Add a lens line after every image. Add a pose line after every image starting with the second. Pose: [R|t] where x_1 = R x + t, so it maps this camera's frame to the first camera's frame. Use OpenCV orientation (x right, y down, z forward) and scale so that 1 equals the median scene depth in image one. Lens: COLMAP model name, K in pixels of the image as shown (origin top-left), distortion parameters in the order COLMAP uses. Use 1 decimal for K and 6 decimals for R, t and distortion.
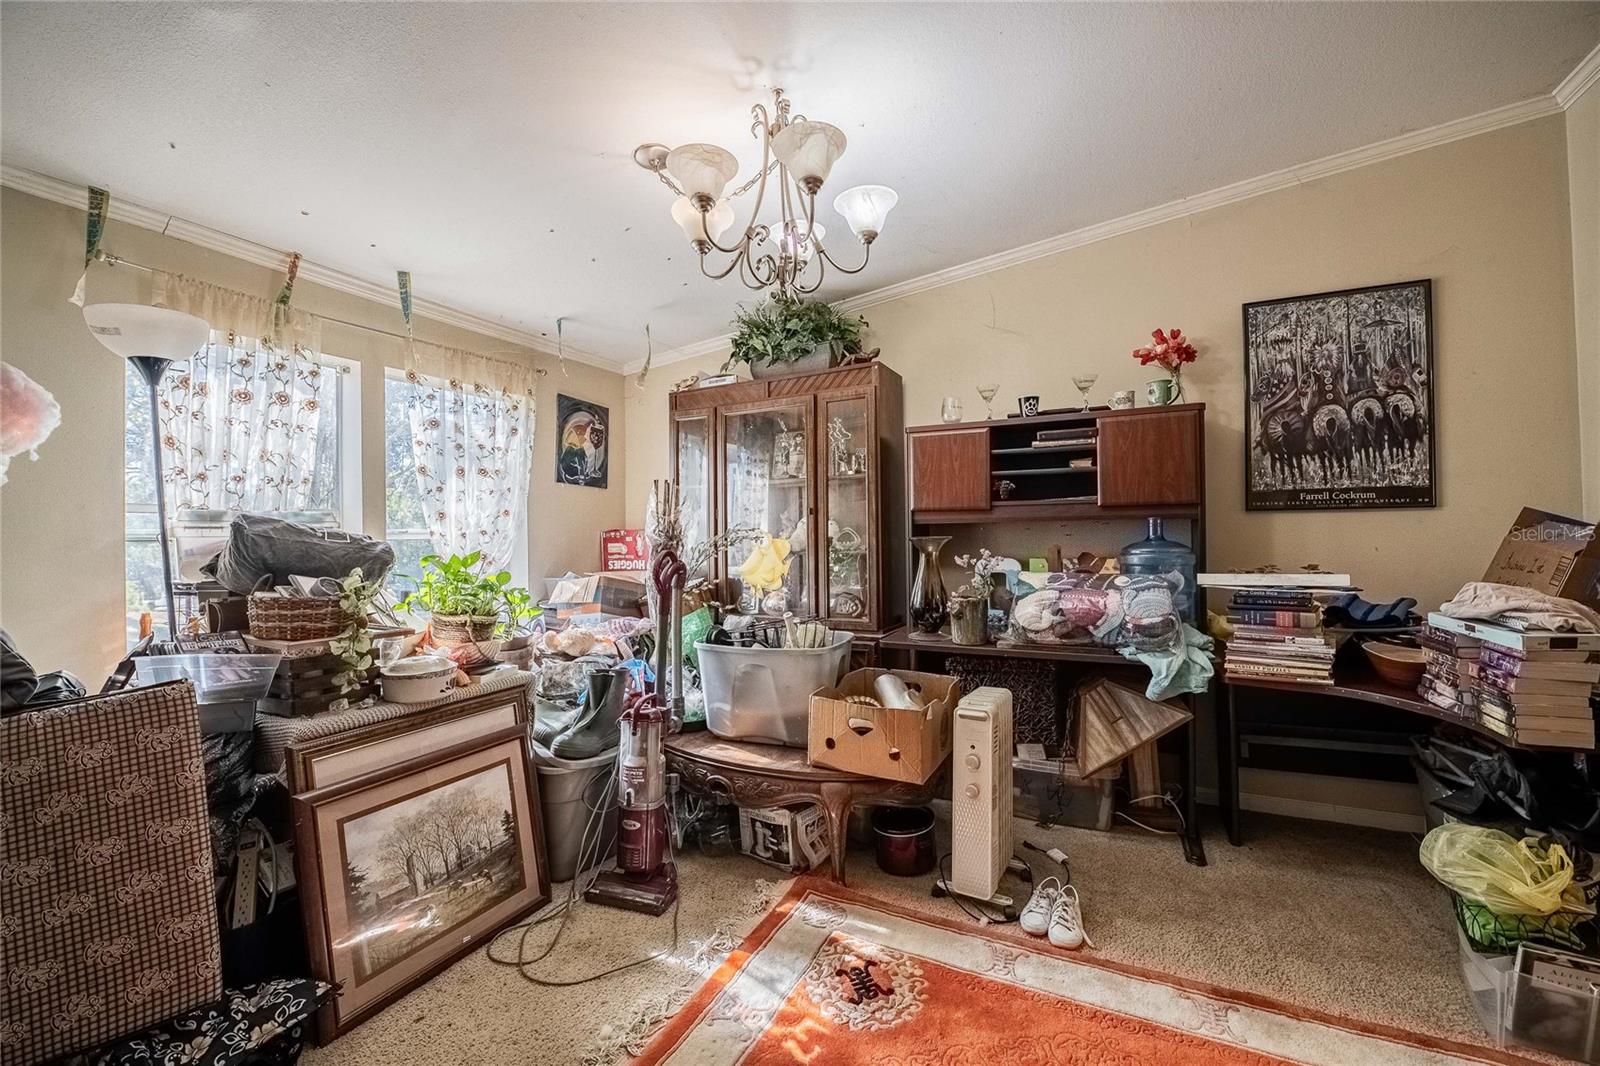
lens RADIAL K [[650.8, 0, 798.7], [0, 650.8, 528.2], [0, 0, 1]] dist [-0.018241, -0.000773]
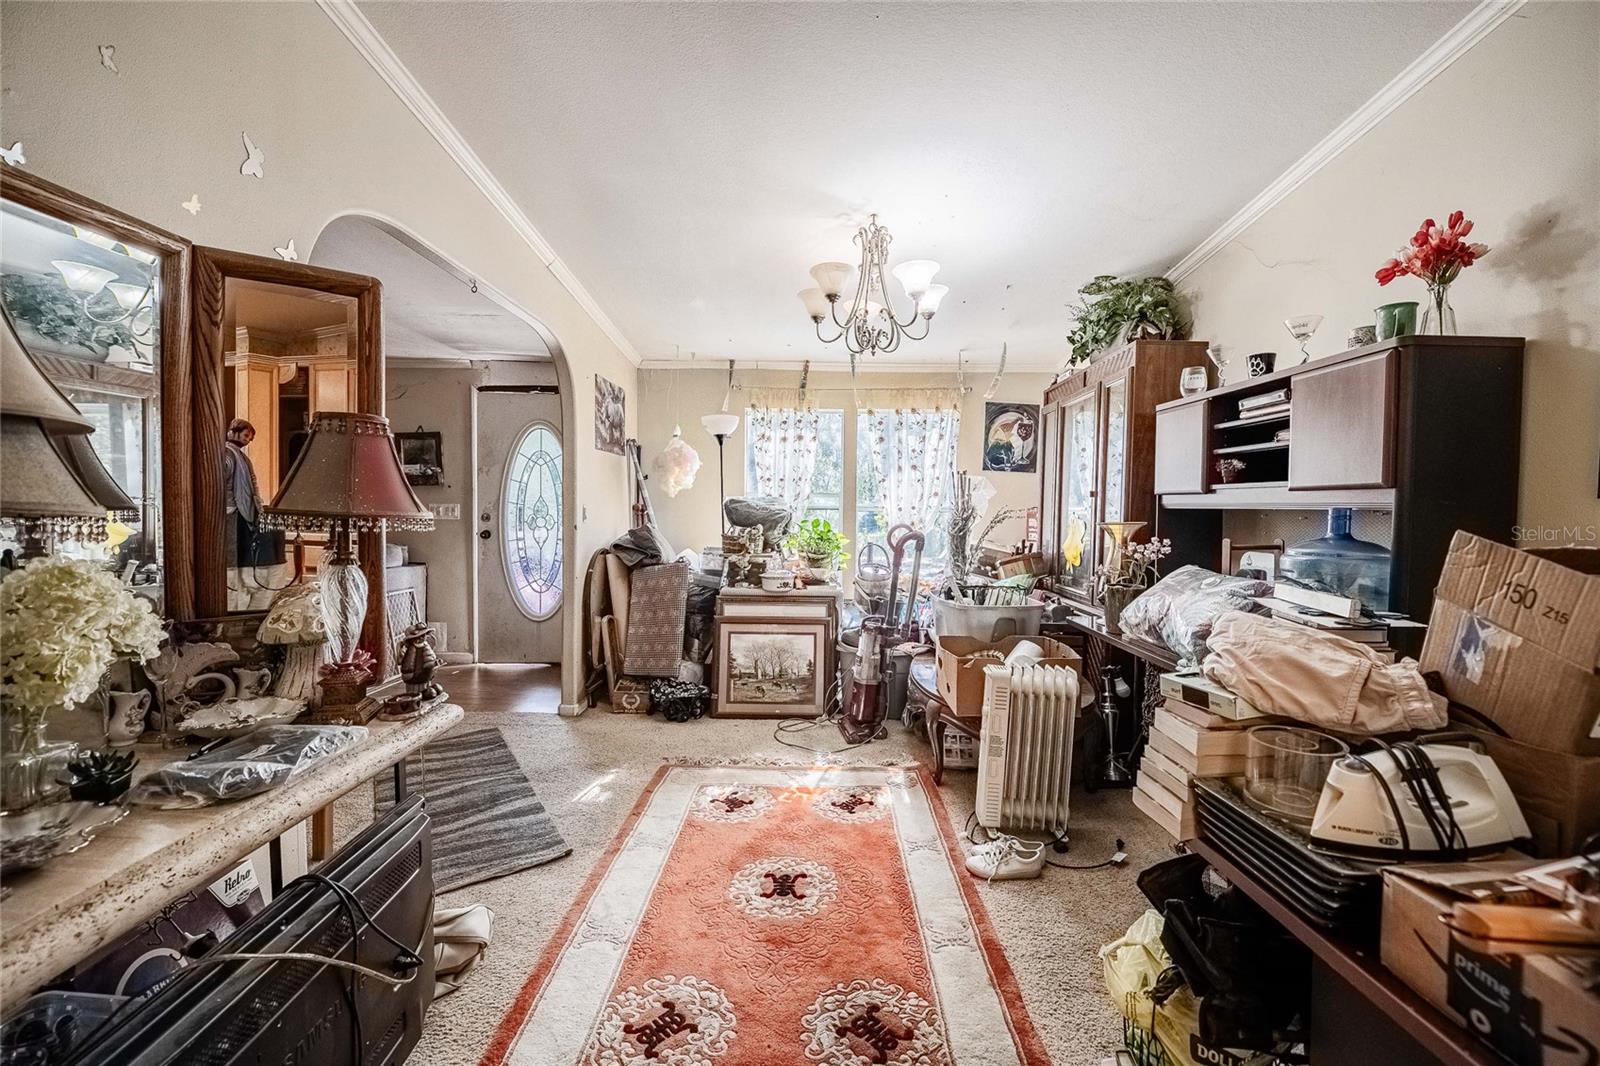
lens RADIAL K [[650.8, 0, 795.8], [0, 650.8, 526.4], [0, 0, 1]] dist [-0.018241, -0.000773]
pose [[0.415113, 0.046927, -0.908559, 0.941235], [-0.008235, 0.998822, 0.047826, -0.025108], [0.909732, -0.012371, 0.415011, 0.154989]]
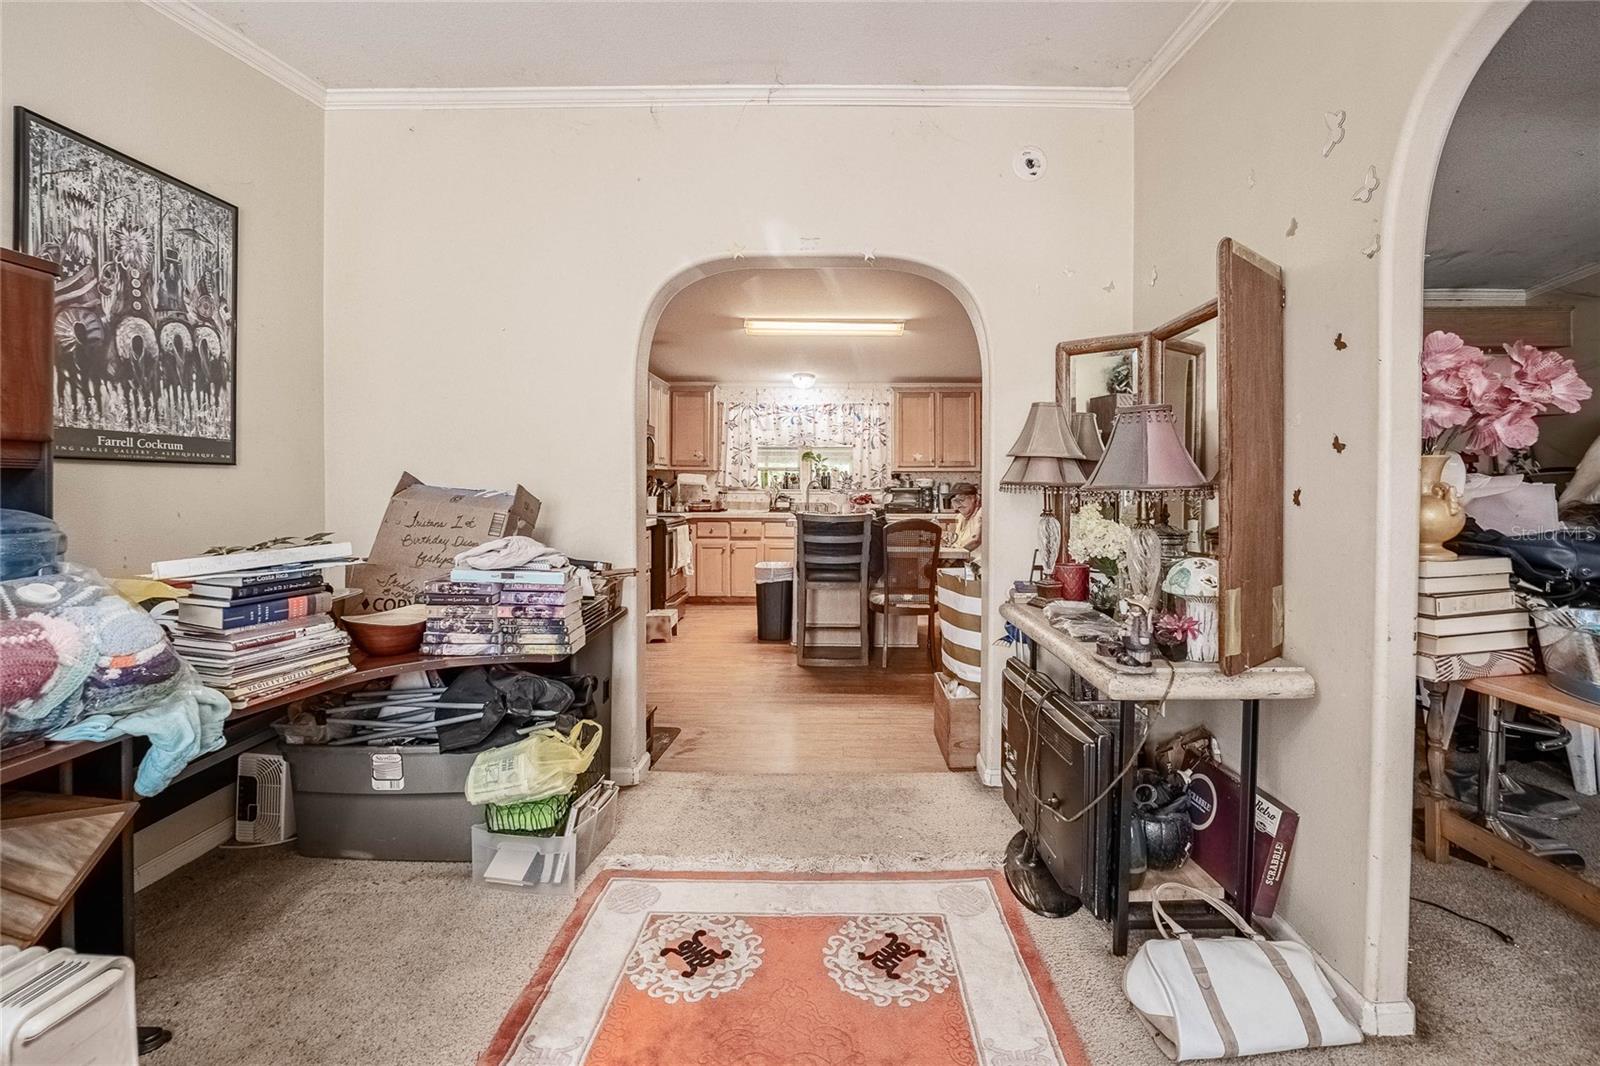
lens RADIAL K [[650.8, 0, 849.0], [0, 650.8, 499.9], [0, 0, 1]] dist [-0.018241, -0.000773]
pose [[-0.448494, -0.006704, 0.893761, -0.173986], [-0.006021, 0.999972, 0.004479, 0.005569], [-0.893766, -0.003372, -0.448521, 0.608932]]
